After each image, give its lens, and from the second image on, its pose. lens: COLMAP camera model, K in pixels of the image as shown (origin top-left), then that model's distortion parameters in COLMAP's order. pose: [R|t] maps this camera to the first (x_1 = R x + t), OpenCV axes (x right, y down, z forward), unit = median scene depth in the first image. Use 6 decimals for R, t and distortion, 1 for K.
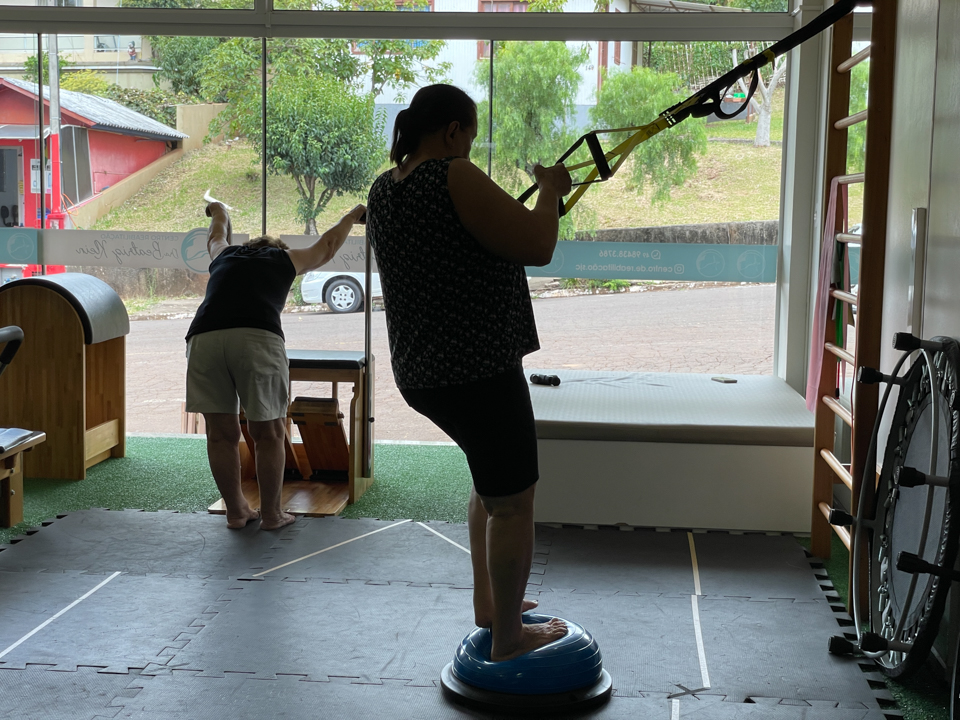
lens RADIAL K [[1417.2, 0, 482.6], [0, 1417.2, 339.5], [0, 0, 1]] dist [0.168938, -0.415068]
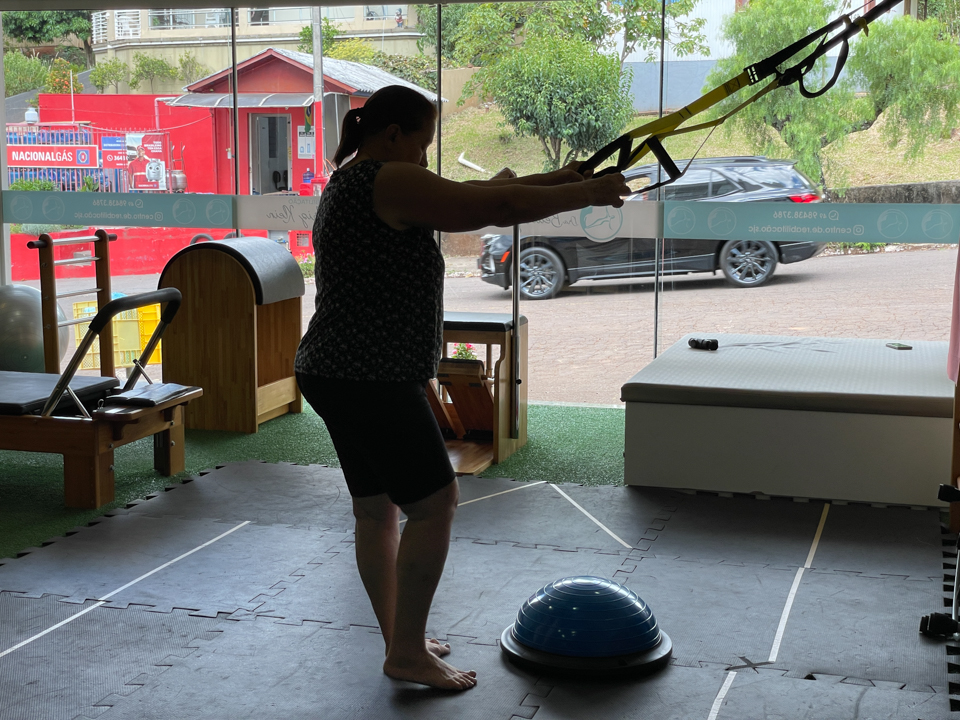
lens RADIAL K [[1417.2, 0, 482.6], [0, 1417.2, 339.5], [0, 0, 1]] dist [0.168938, -0.415068]
pose [[0.981717, 0.011394, -0.190003, 0.084074], [-0.006086, 0.999575, 0.028497, -0.001933], [0.190247, -0.026820, 0.981370, 0.004933]]
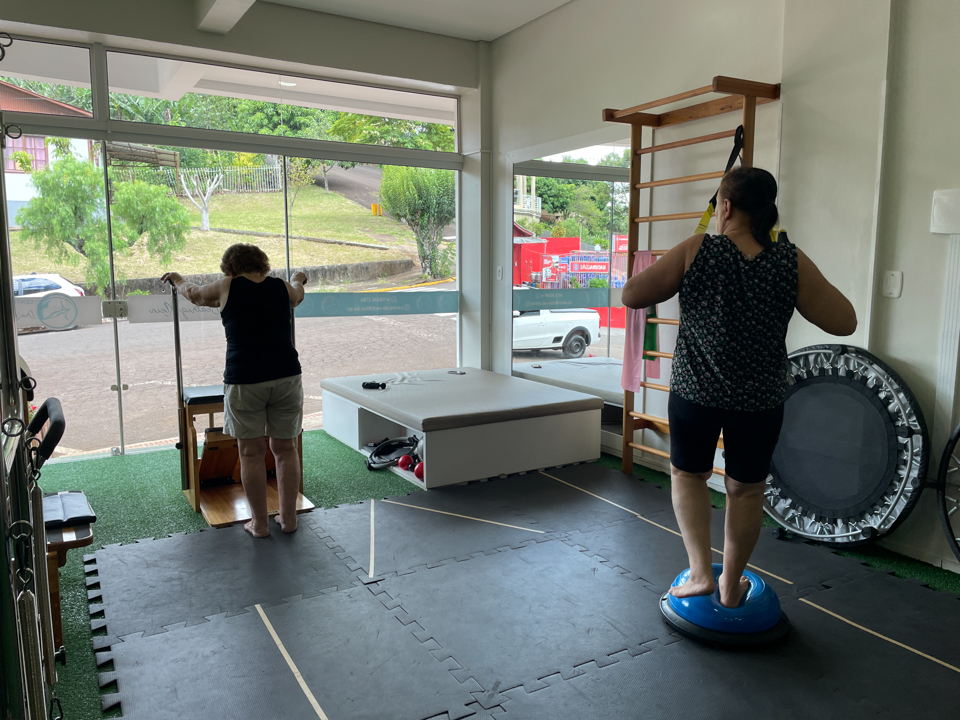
lens RADIAL K [[716.9, 0, 480.0], [0, 716.9, 360.0], [0, 0, 1]] dist [0.085757, -0.109736]
pose [[0.810969, -0.092767, 0.577688, -0.315346], [0.069076, 0.995626, 0.062910, -0.040575], [-0.580997, -0.011113, 0.813830, 0.321151]]
